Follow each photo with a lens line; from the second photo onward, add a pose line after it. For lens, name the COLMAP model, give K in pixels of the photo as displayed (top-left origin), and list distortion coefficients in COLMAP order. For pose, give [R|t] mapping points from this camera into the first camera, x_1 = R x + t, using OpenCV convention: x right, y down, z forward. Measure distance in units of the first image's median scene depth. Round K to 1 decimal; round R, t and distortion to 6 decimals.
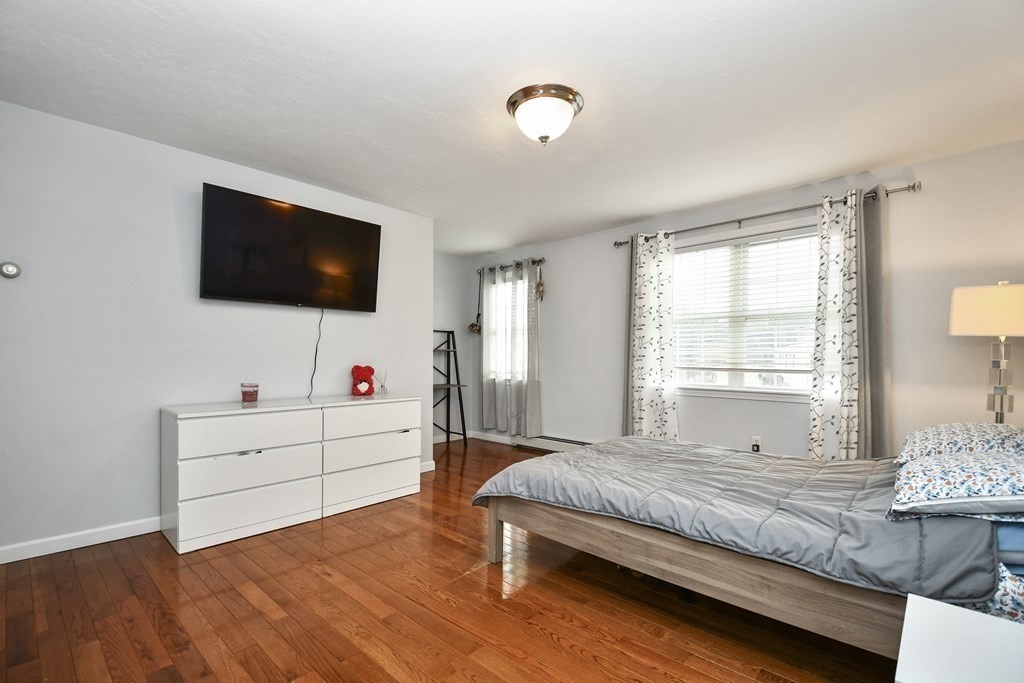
lens RADIAL K [[455.8, 0, 505.2], [0, 455.8, 343.9], [0, 0, 1]] dist [-0.000325, -0.000462]
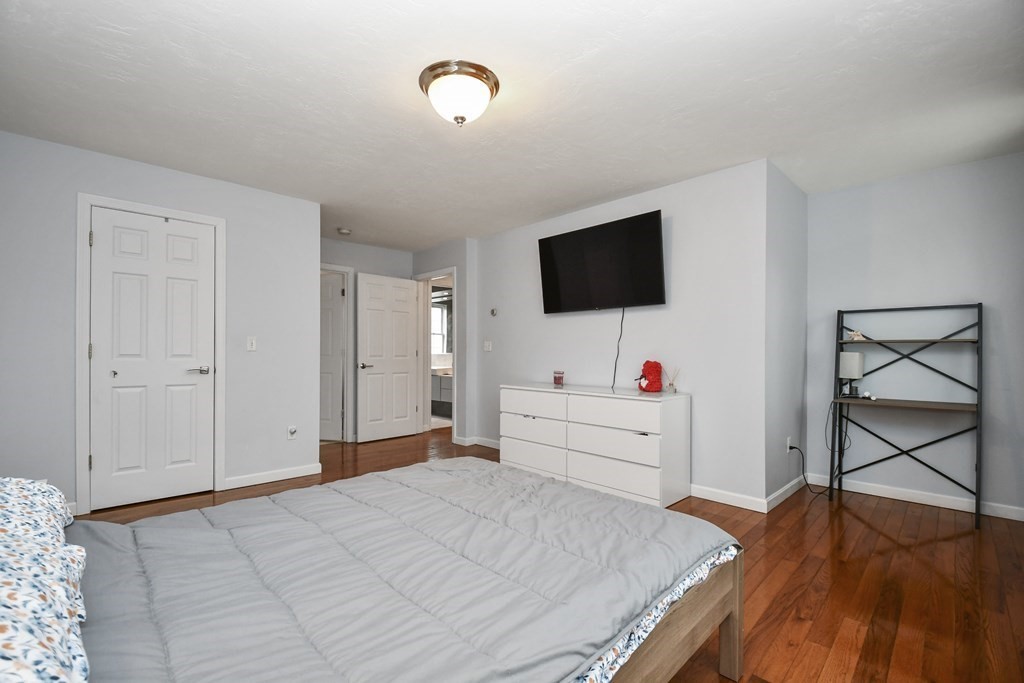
lens RADIAL K [[442.3, 0, 512.0], [0, 442.3, 341.5], [0, 0, 1]] dist [0.000313, -0.000362]
pose [[-0.046757, -0.026123, -0.998565, 0.778355], [0.024339, 0.999331, -0.027282, 0.029111], [0.998610, -0.025580, -0.046090, 0.904065]]
